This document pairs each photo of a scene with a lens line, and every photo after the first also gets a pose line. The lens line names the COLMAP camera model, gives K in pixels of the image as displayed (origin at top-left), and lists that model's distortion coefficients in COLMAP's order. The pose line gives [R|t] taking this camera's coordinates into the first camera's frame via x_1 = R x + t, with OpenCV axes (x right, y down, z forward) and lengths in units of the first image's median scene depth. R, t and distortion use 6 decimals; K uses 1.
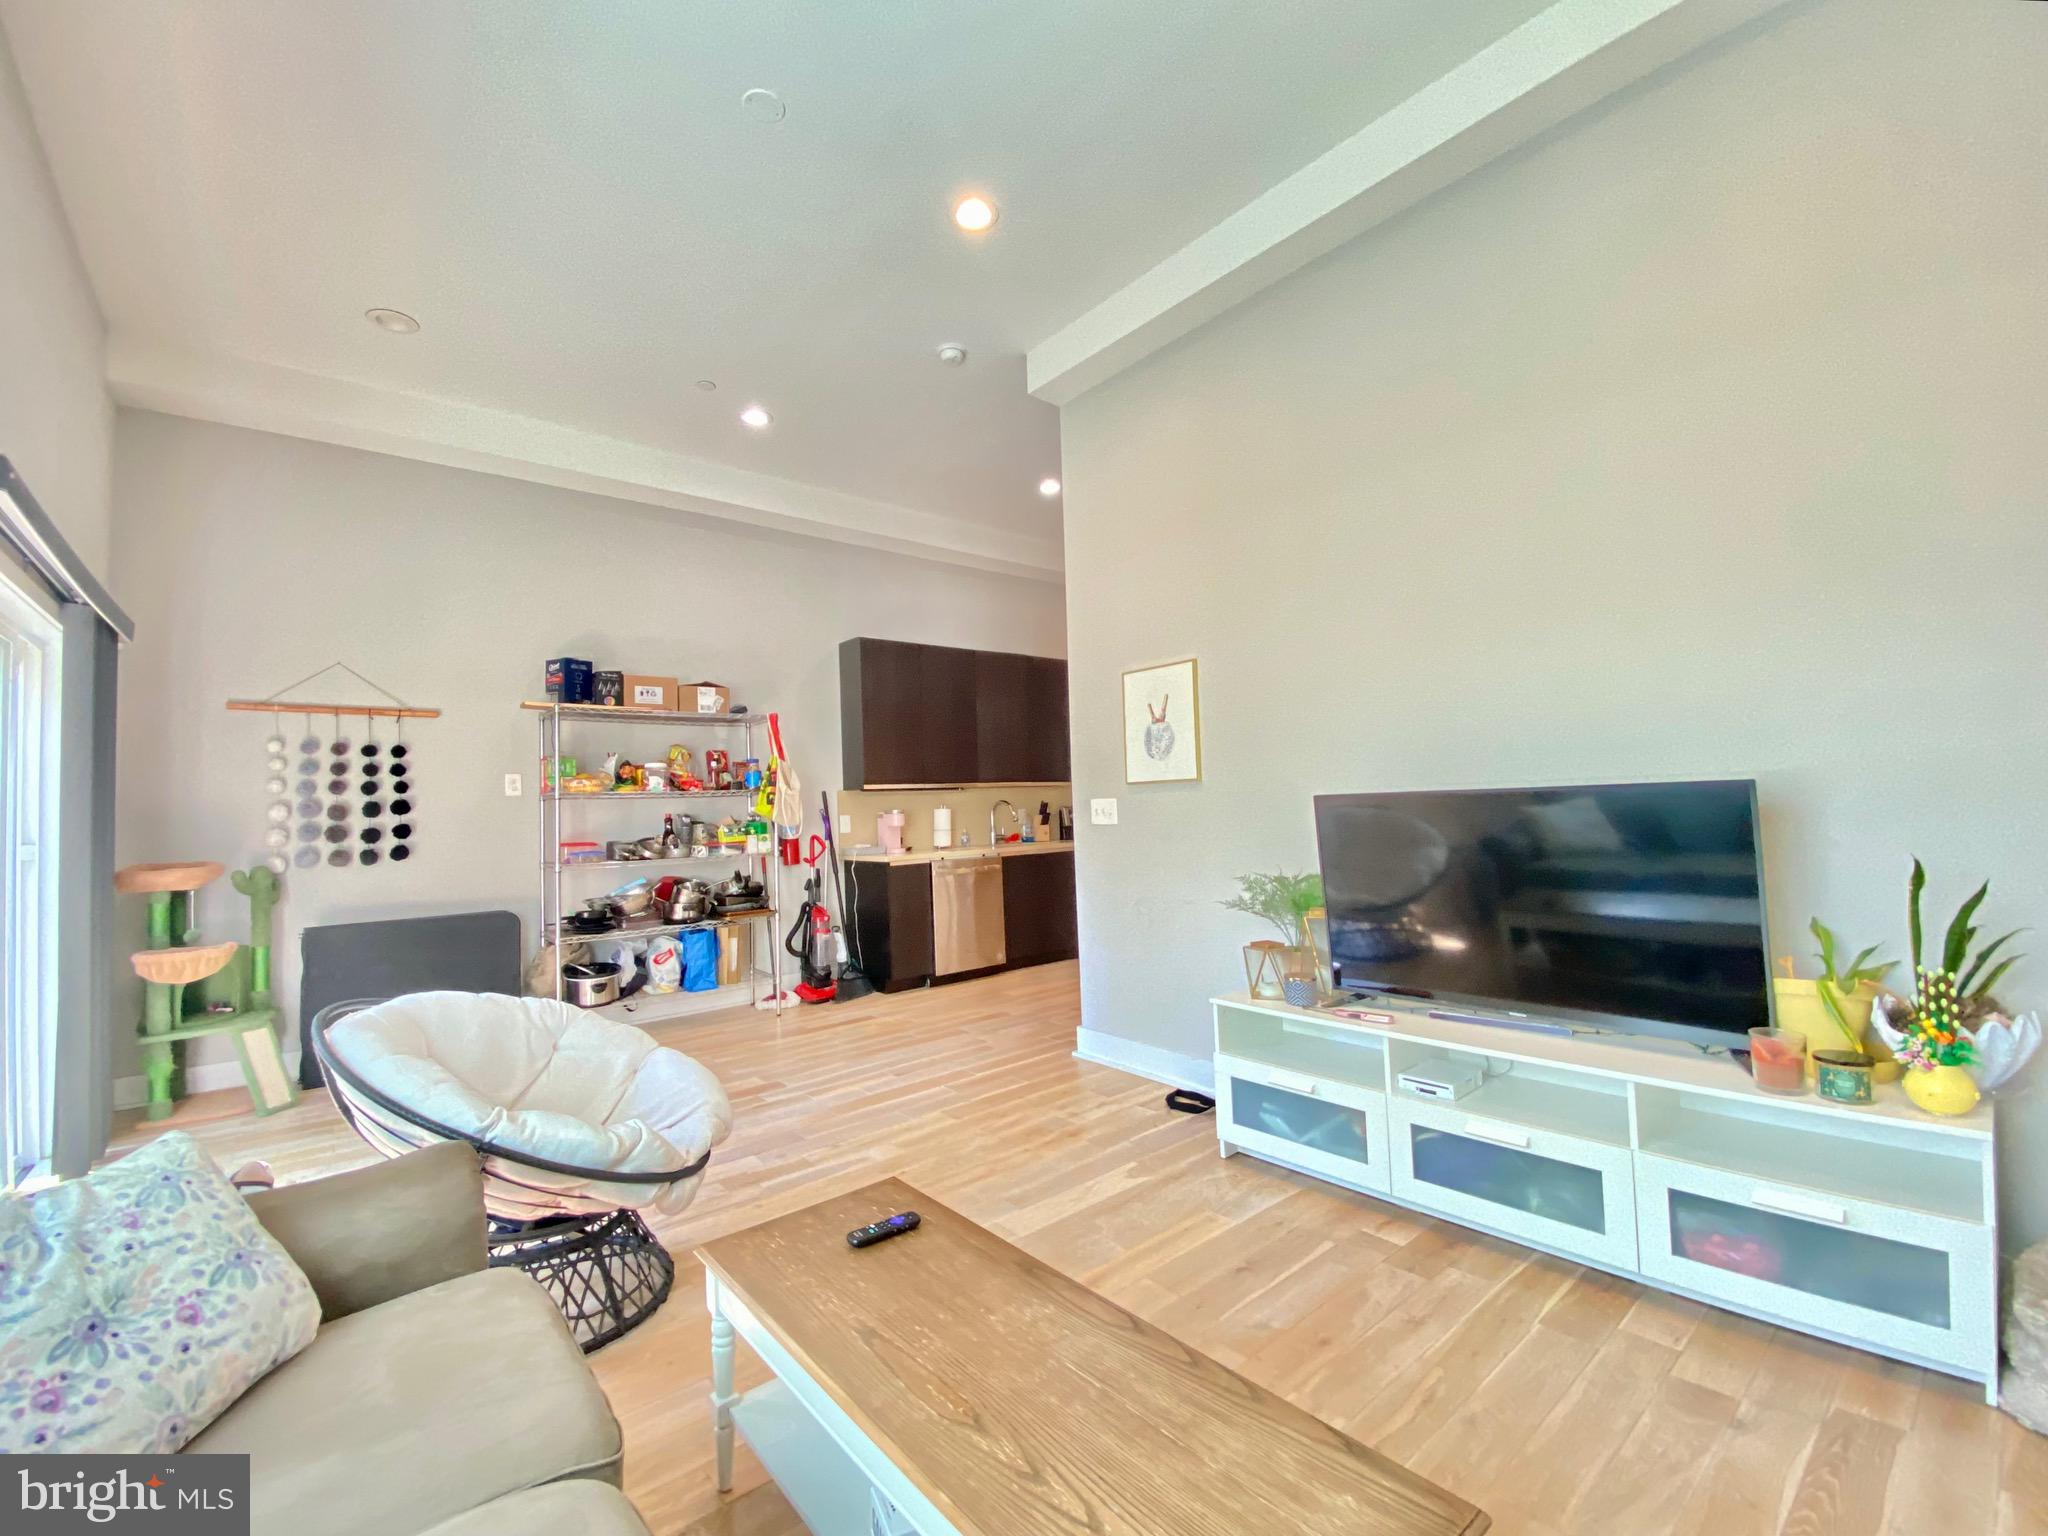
lens RADIAL K [[851.6, 0, 1028.6], [0, 851.6, 762.7], [0, 0, 1]] dist [0.028208, -0.026700]
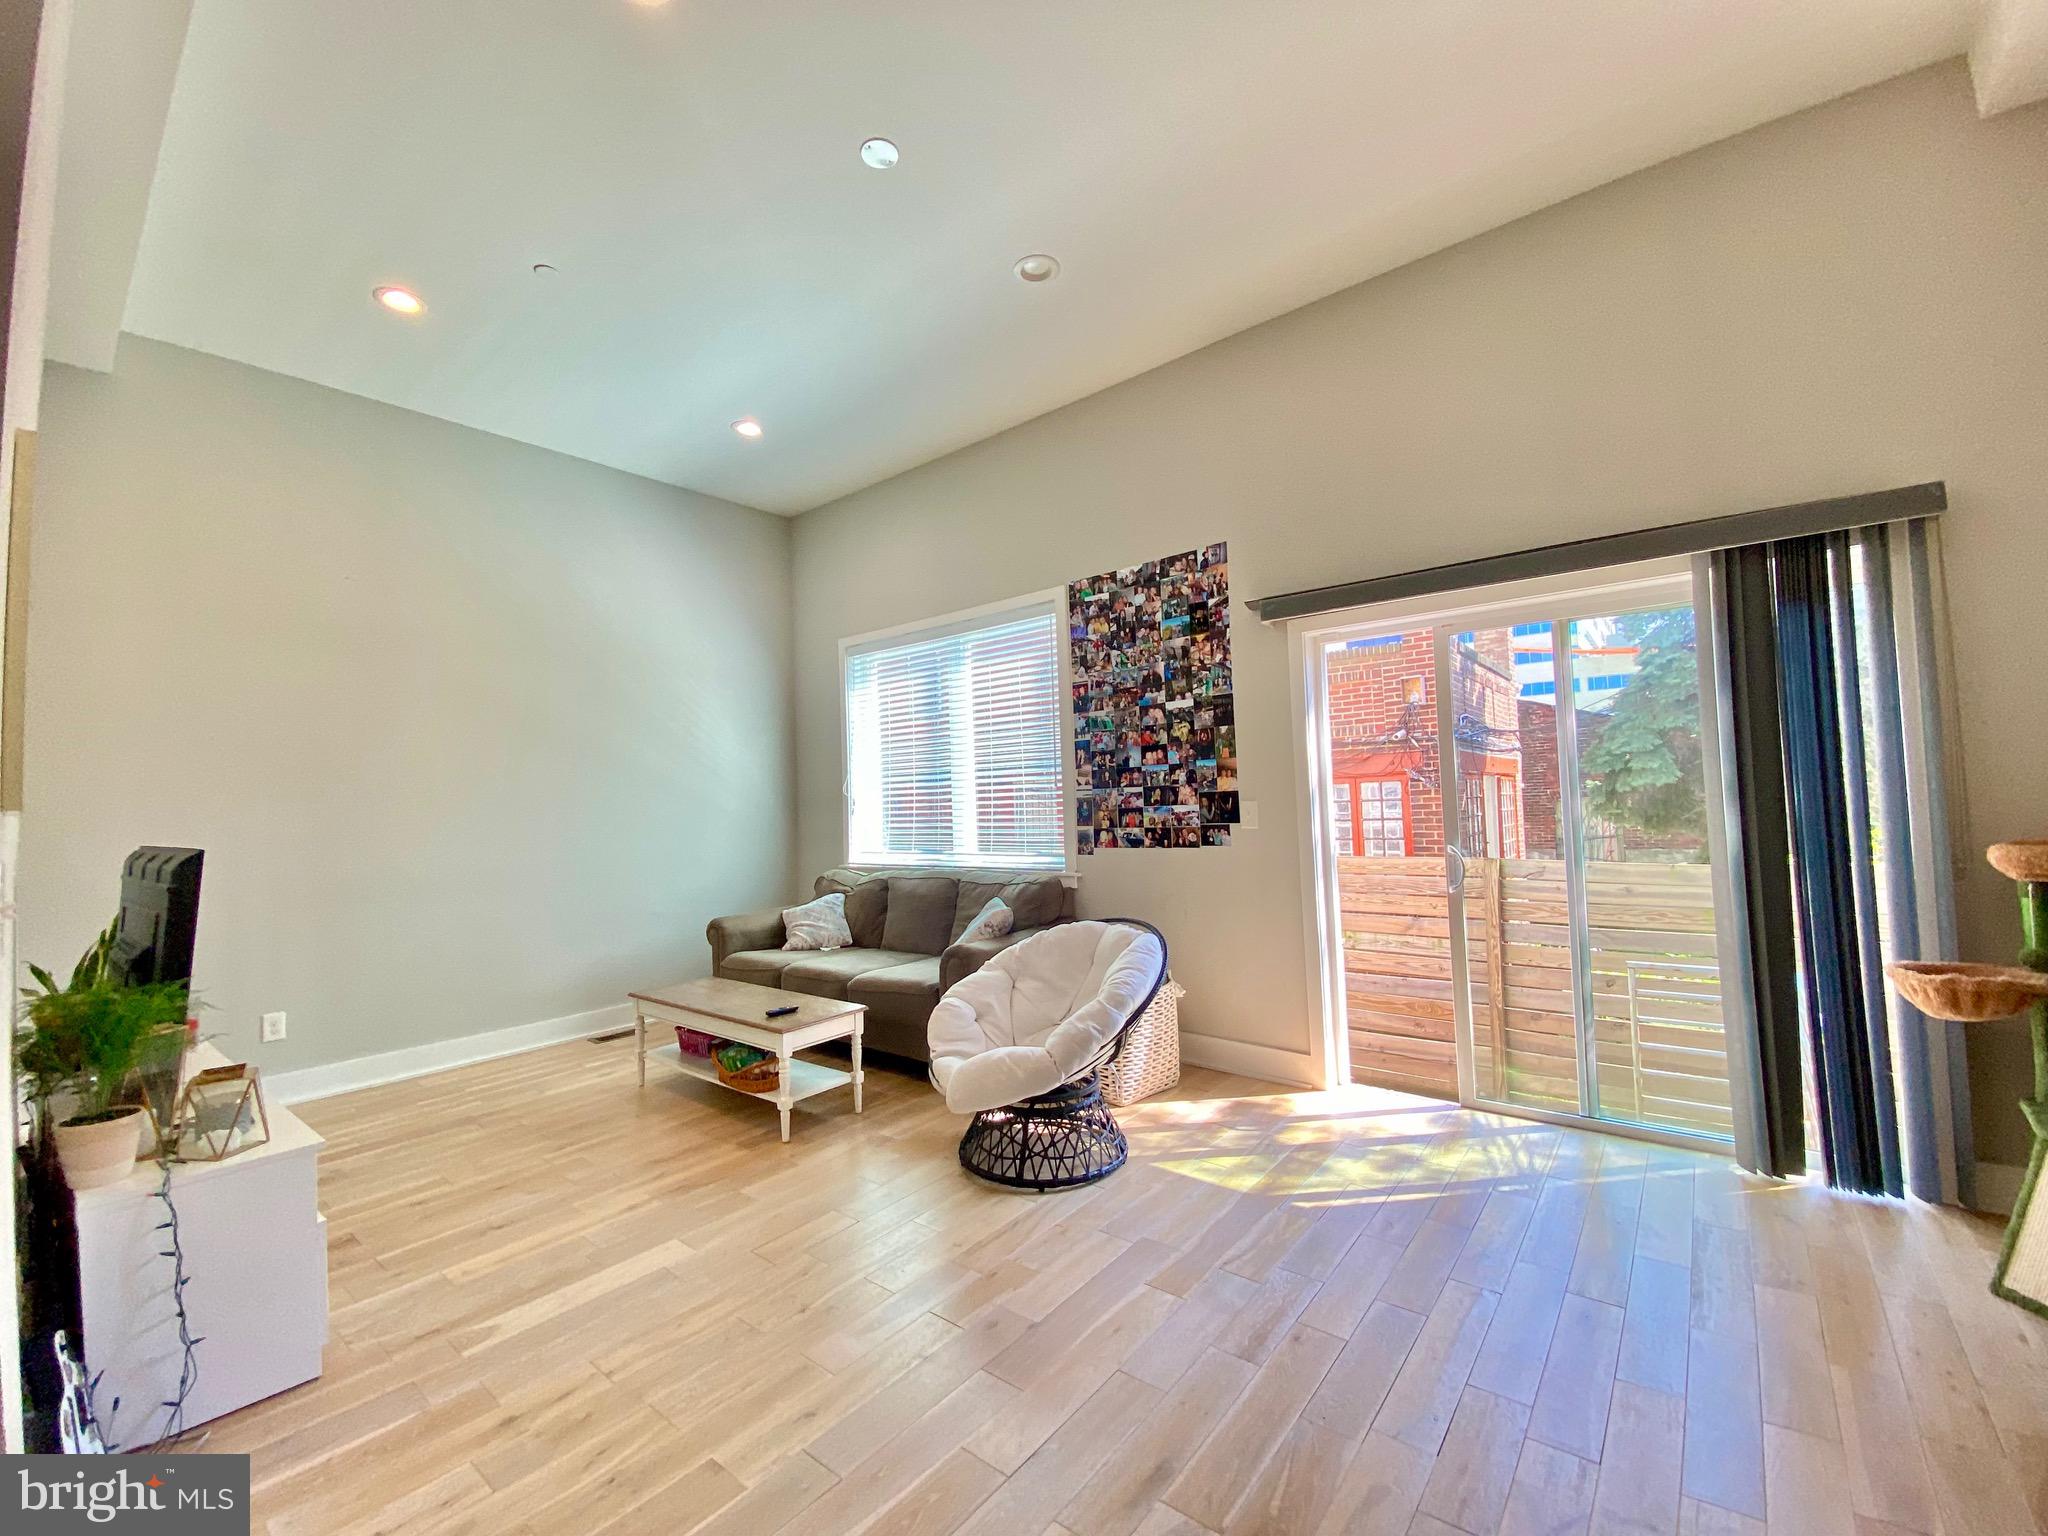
lens RADIAL K [[824.1, 0, 1016.5], [0, 824.1, 770.2], [0, 0, 1]] dist [0.028643, -0.023926]
pose [[-0.982349, 0.058254, -0.177757, -0.154507], [0.074454, 0.993521, -0.085864, 0.057692], [0.171603, -0.097583, -0.980321, 1.223119]]
